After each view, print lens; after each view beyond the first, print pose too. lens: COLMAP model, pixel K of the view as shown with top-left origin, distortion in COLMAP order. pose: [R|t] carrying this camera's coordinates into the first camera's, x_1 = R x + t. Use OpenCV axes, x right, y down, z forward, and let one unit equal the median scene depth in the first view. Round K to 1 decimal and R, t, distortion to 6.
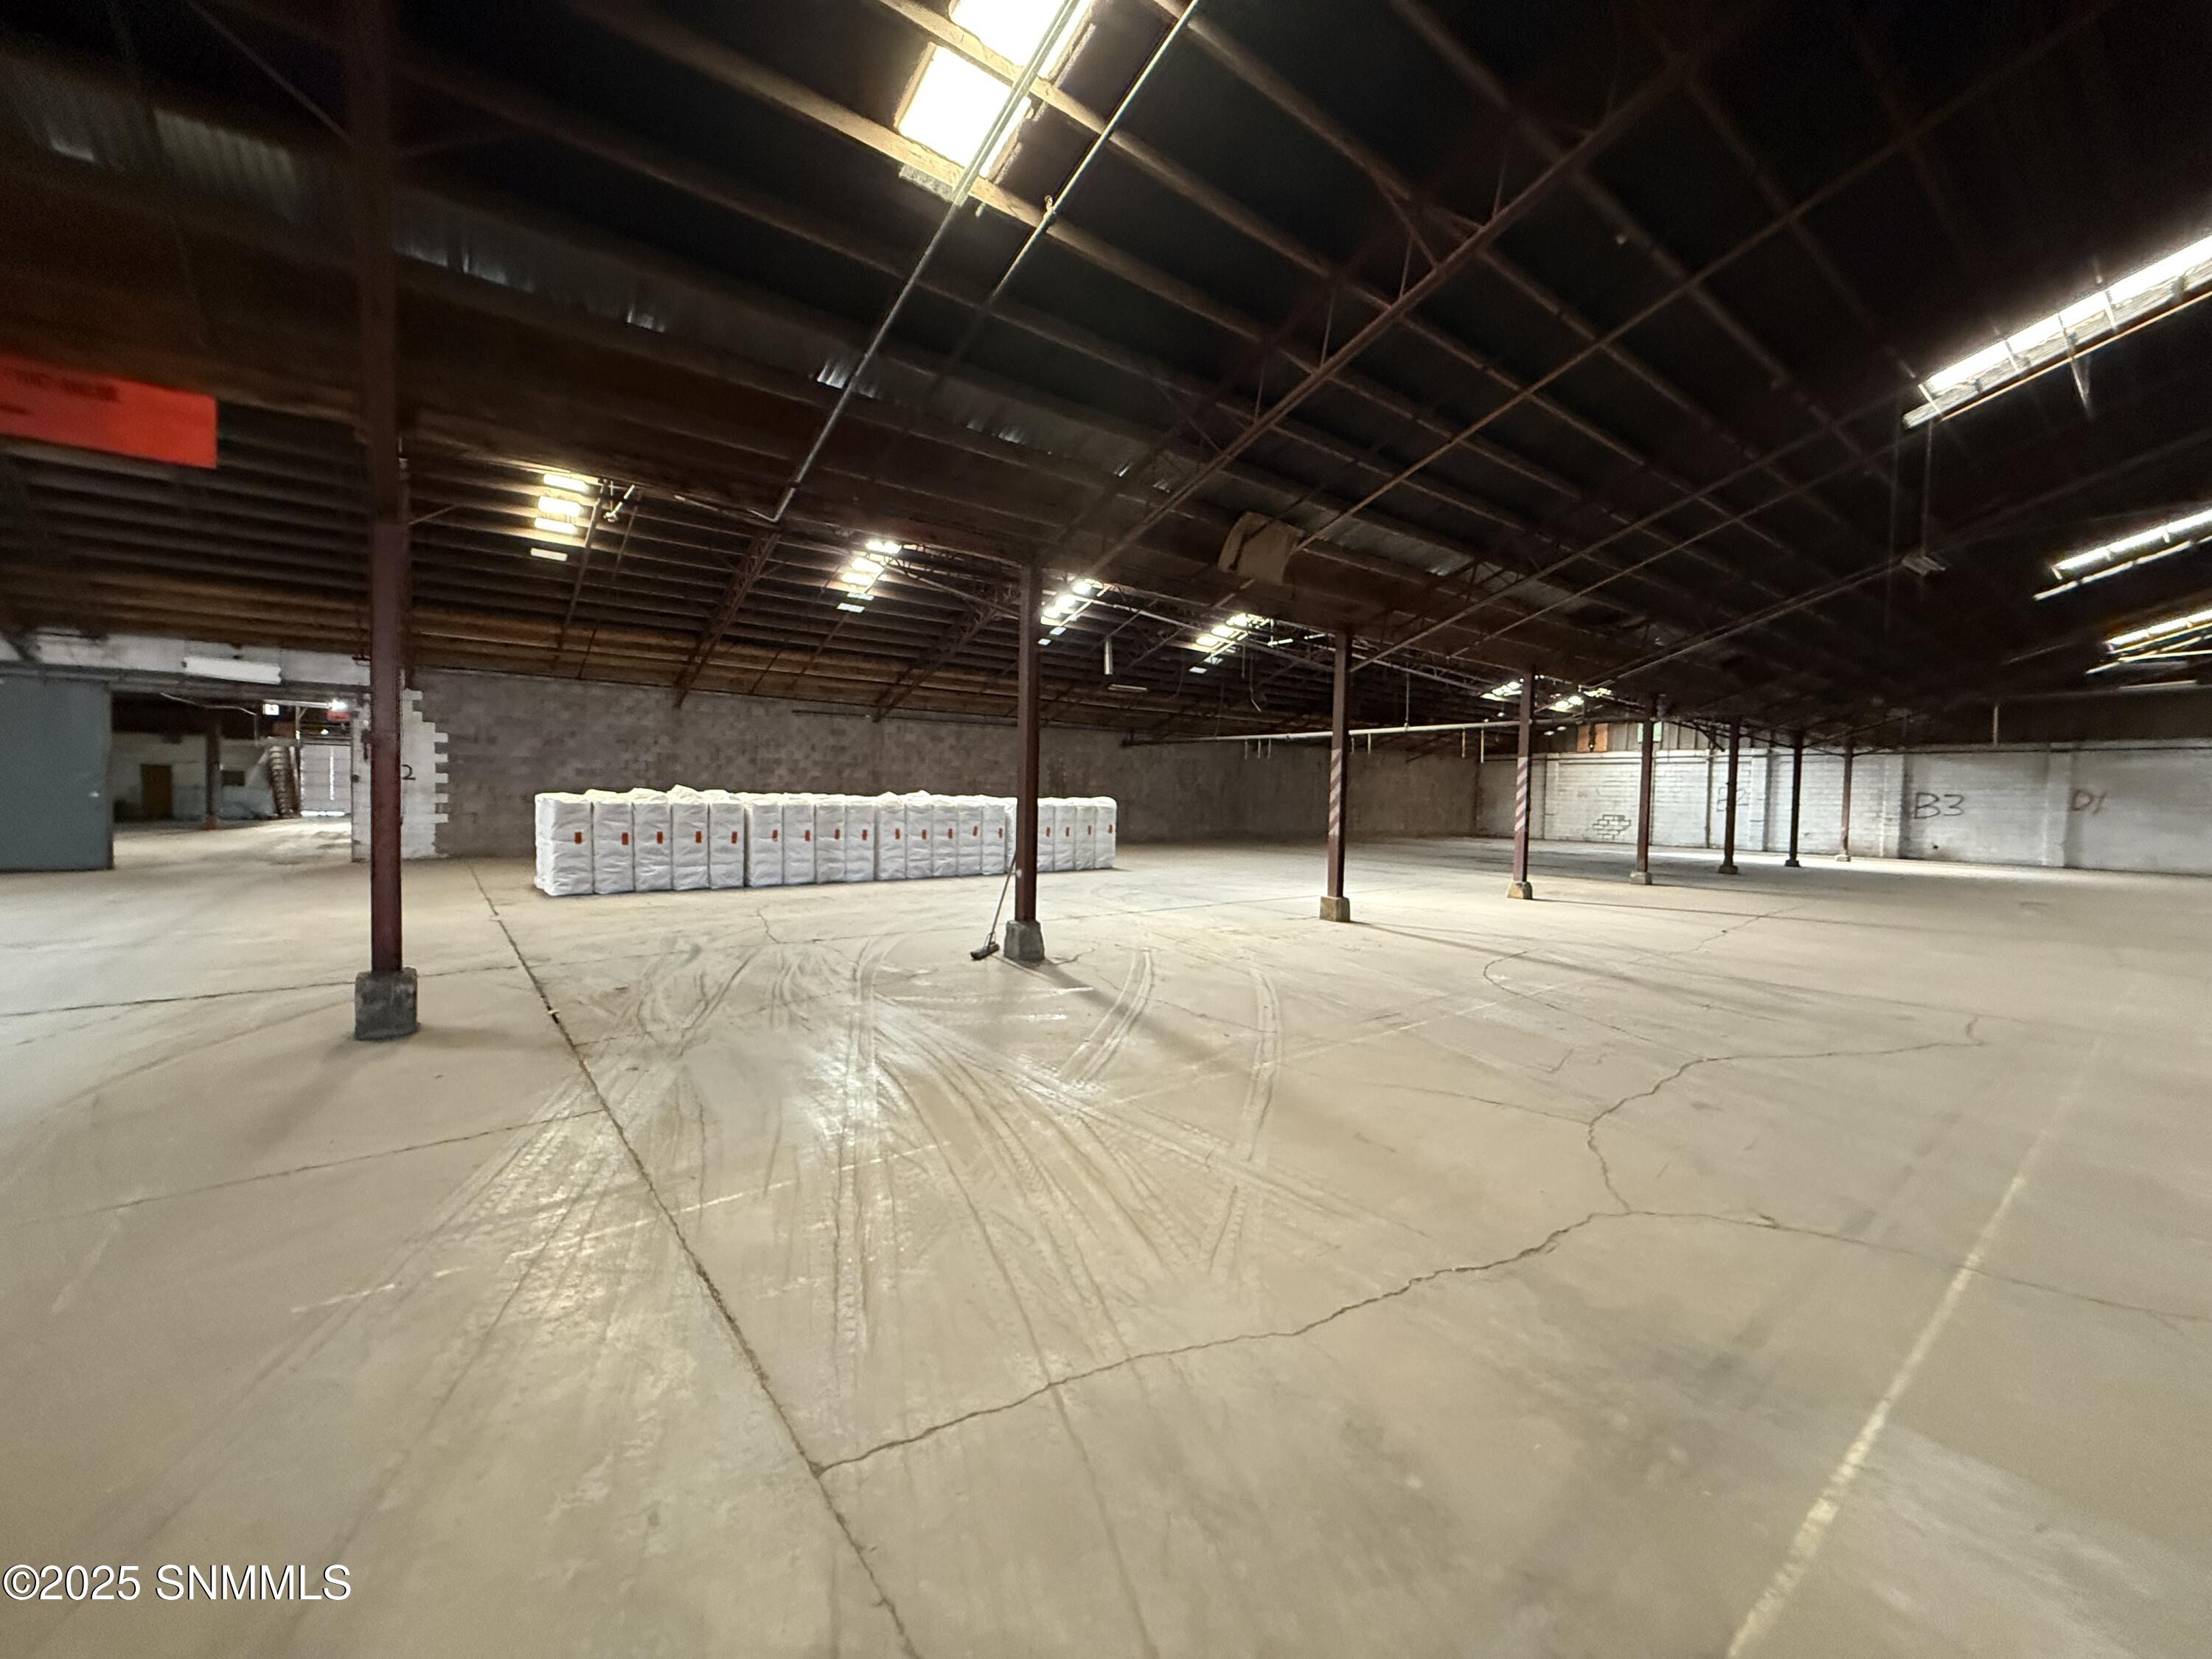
lens RADIAL K [[879.8, 0, 1096.0], [0, 879.8, 824.4], [0, 0, 1]] dist [-0.002368, 0.001279]
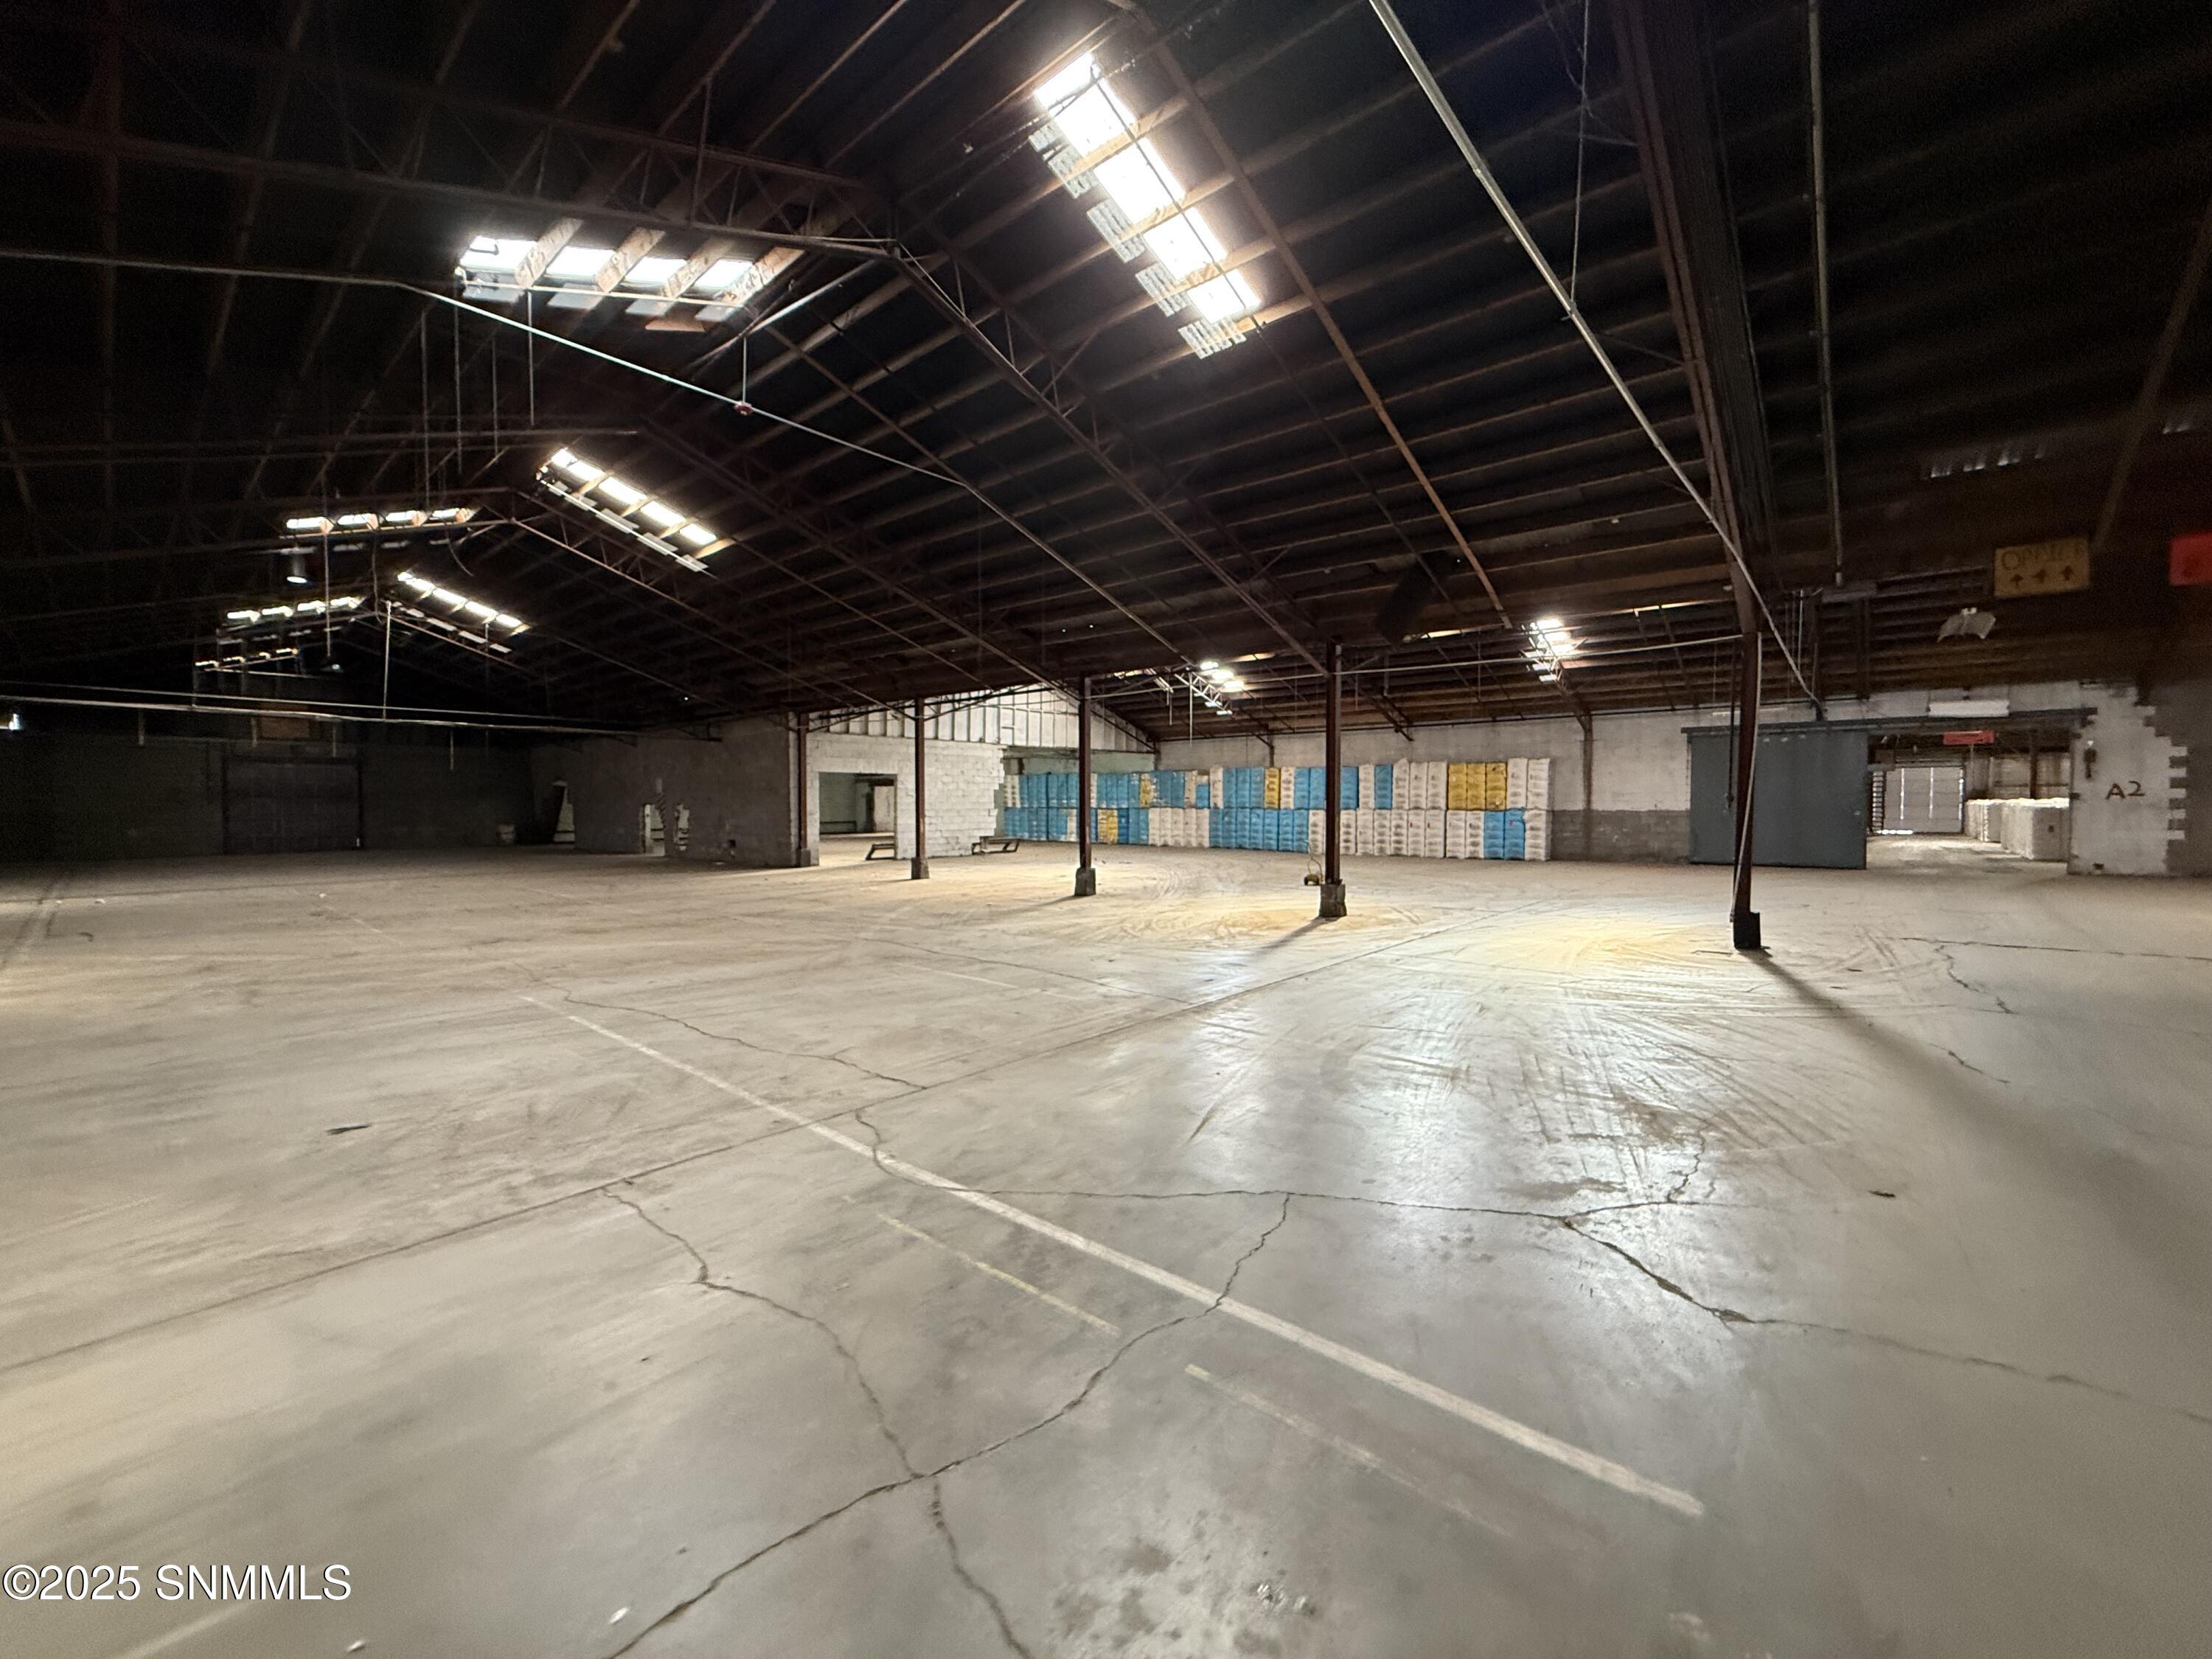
lens RADIAL K [[879.8, 0, 1105.2], [0, 879.8, 819.5], [0, 0, 1]] dist [-0.002368, 0.001279]
pose [[0.193881, -0.003259, -0.981020, -0.029067], [-0.026059, 0.999625, -0.008471, 0.016433], [0.980679, 0.027207, 0.193724, -0.376907]]
